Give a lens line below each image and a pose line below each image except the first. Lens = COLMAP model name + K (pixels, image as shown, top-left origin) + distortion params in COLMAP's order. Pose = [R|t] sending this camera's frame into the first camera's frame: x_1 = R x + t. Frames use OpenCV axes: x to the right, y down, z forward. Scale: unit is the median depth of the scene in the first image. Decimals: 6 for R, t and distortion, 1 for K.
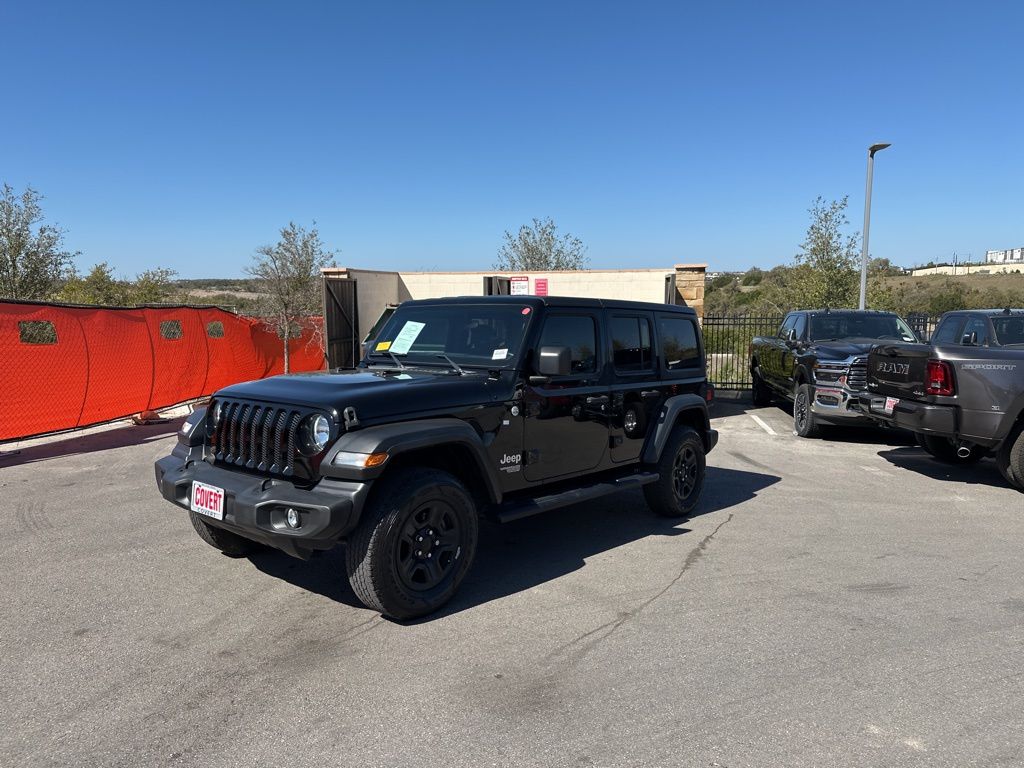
lens RADIAL K [[713.0, 0, 512.0], [0, 713.0, 384.0], [0, 0, 1]] dist [0.131777, -0.208382]
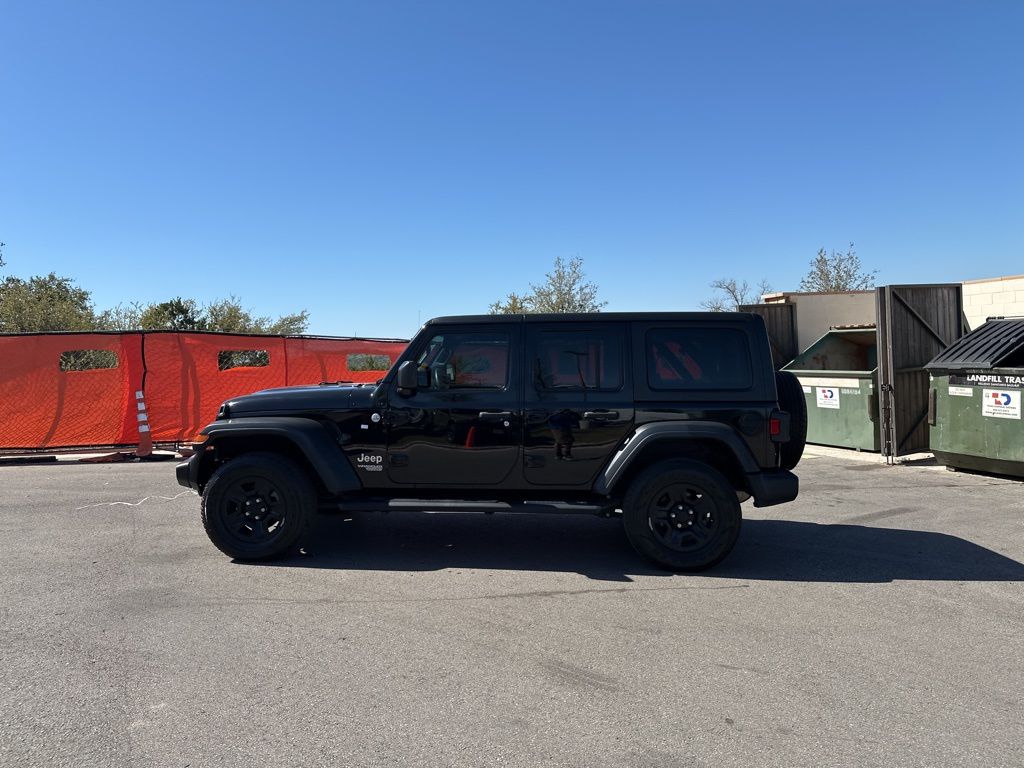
lens RADIAL K [[713.0, 0, 512.0], [0, 713.0, 384.0], [0, 0, 1]] dist [0.131777, -0.208382]
pose [[0.586594, 0.003658, -0.809873, 0.800054], [-0.044361, 0.998634, -0.027620, 0.004079], [0.808665, 0.052129, 0.585955, 0.370745]]
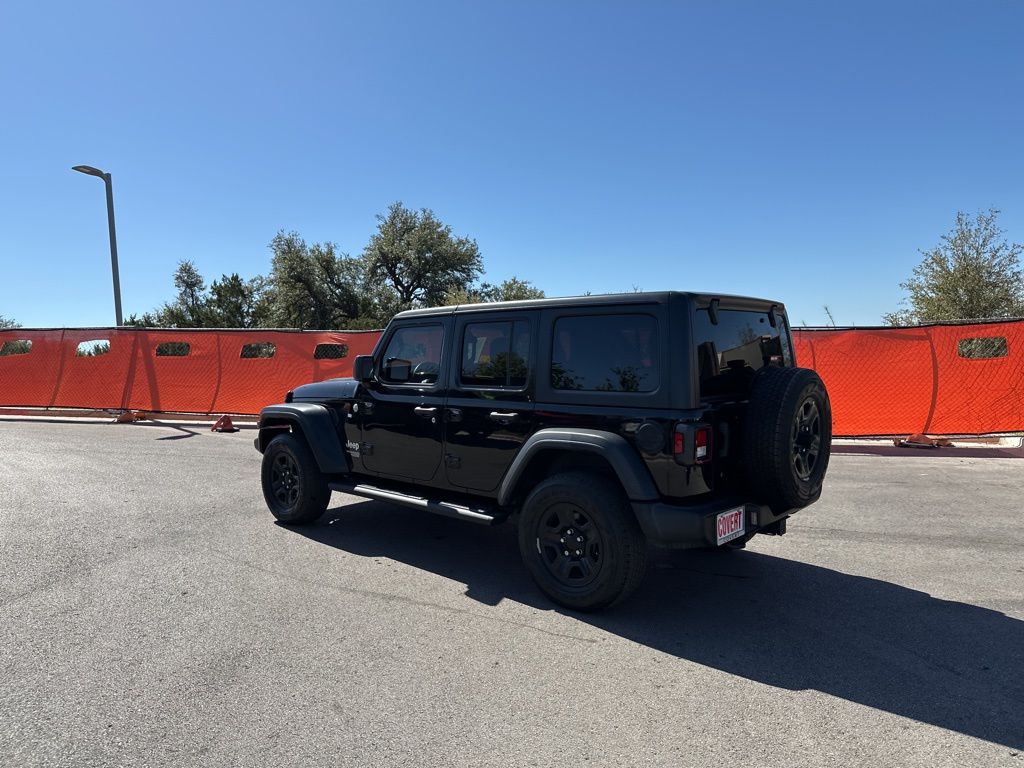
lens RADIAL K [[718.7, 0, 512.0], [0, 718.7, 384.0], [0, 0, 1]] dist [0.106515, -0.162461]
pose [[-0.046256, 0.026050, -0.998590, 0.929768], [-0.063280, 0.997576, 0.028955, -0.042515], [0.996923, 0.064531, -0.044495, 0.988702]]
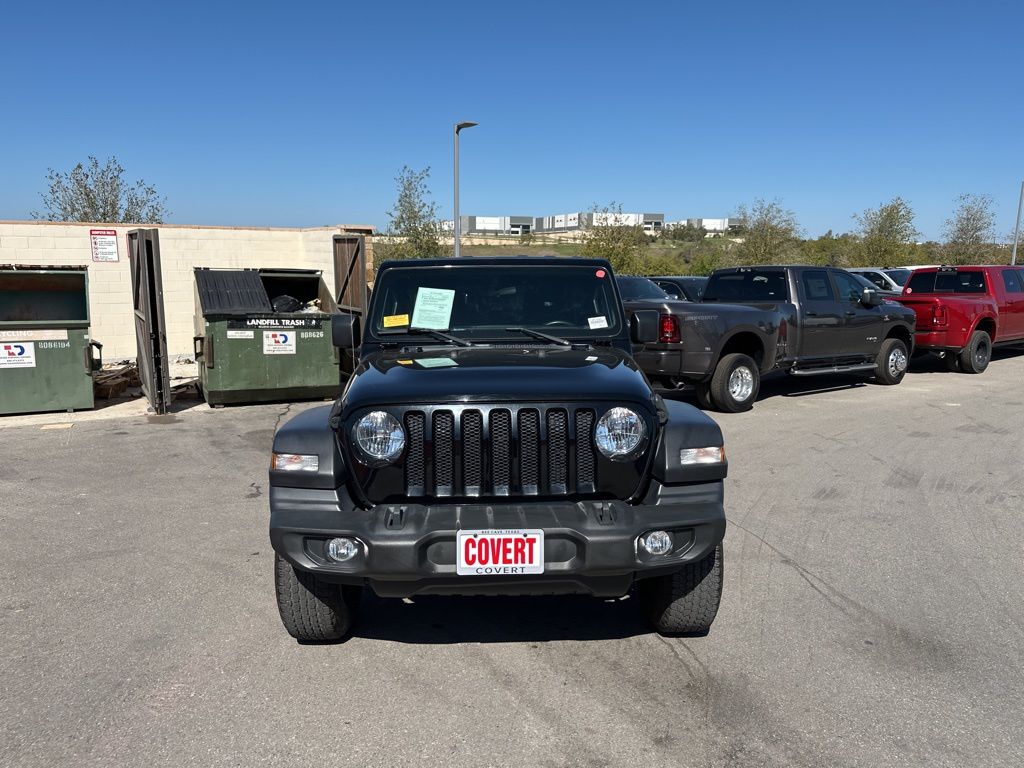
lens RADIAL K [[718.7, 0, 512.0], [0, 718.7, 384.0], [0, 0, 1]] dist [0.106515, -0.162461]
pose [[0.756117, -0.102009, 0.646437, -0.530831], [0.070565, 0.994726, 0.074432, -0.031094], [-0.650621, -0.010664, 0.759328, 0.299963]]
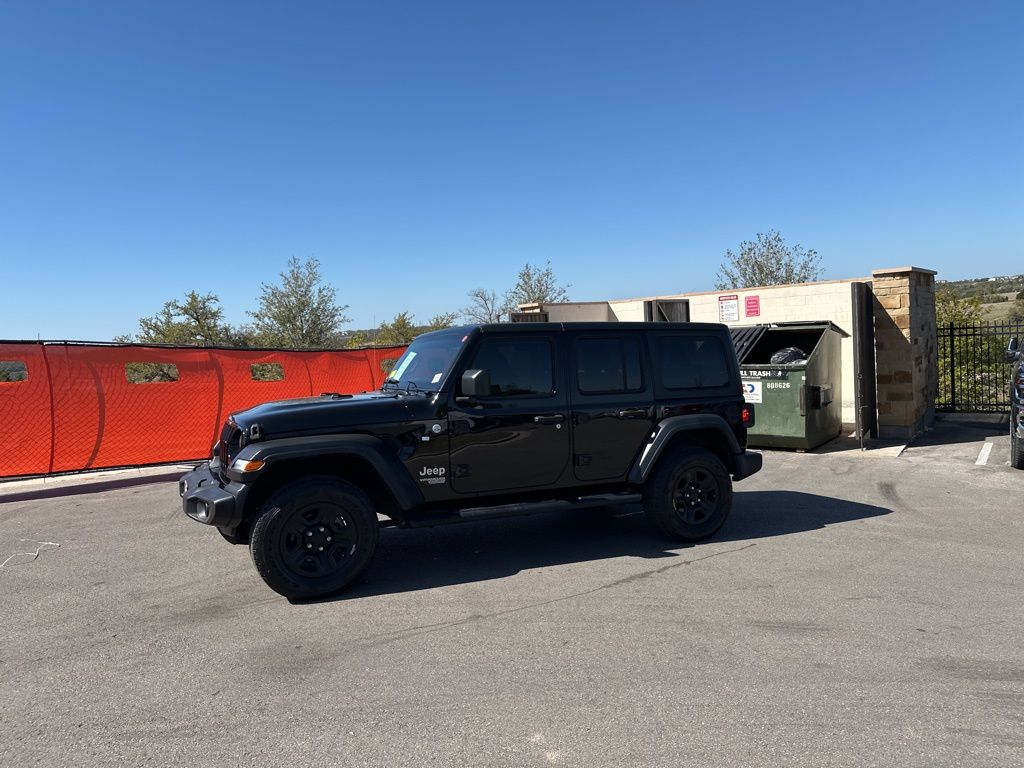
lens RADIAL K [[713.0, 0, 512.0], [0, 713.0, 384.0], [0, 0, 1]] dist [0.131777, -0.208382]
pose [[0.907359, -0.025736, -0.419569, 0.434855], [0.009600, 0.999132, -0.040525, 0.010903], [0.420248, 0.032743, 0.906818, 0.024301]]
